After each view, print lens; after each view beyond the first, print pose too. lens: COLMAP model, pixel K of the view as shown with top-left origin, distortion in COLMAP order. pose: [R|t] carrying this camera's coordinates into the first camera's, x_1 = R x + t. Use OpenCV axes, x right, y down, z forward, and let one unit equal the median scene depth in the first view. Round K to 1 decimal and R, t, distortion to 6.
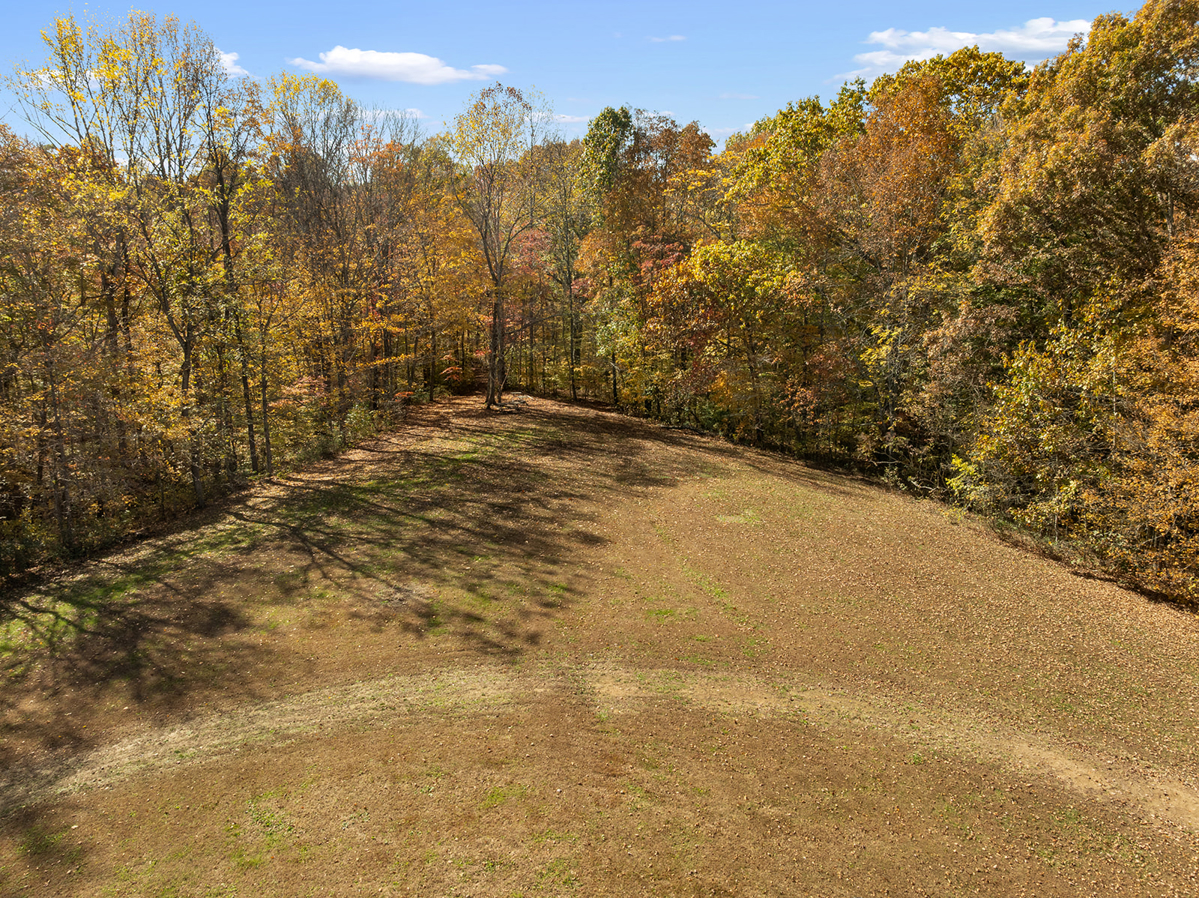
lens RADIAL K [[838.2, 0, 599.5], [0, 838.2, 449.0], [0, 0, 1]] dist [-0.040493, -0.000129]
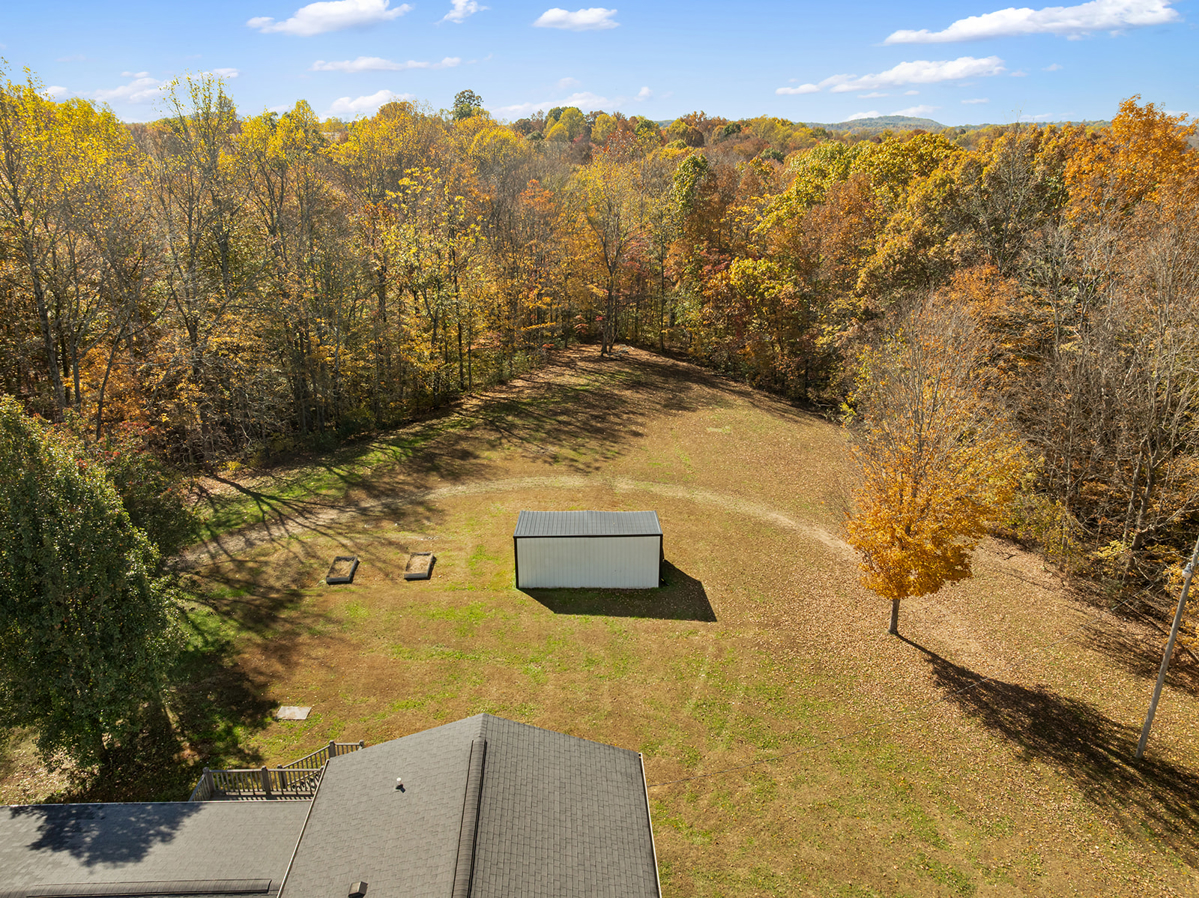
lens RADIAL K [[838.2, 0, 599.5], [0, 838.2, 449.0], [0, 0, 1]] dist [-0.040493, -0.000129]
pose [[0.985248, 0.065873, -0.157949, 0.182735], [-0.052139, 0.994614, 0.089579, -0.025896], [0.162999, -0.080023, 0.983376, -0.816236]]
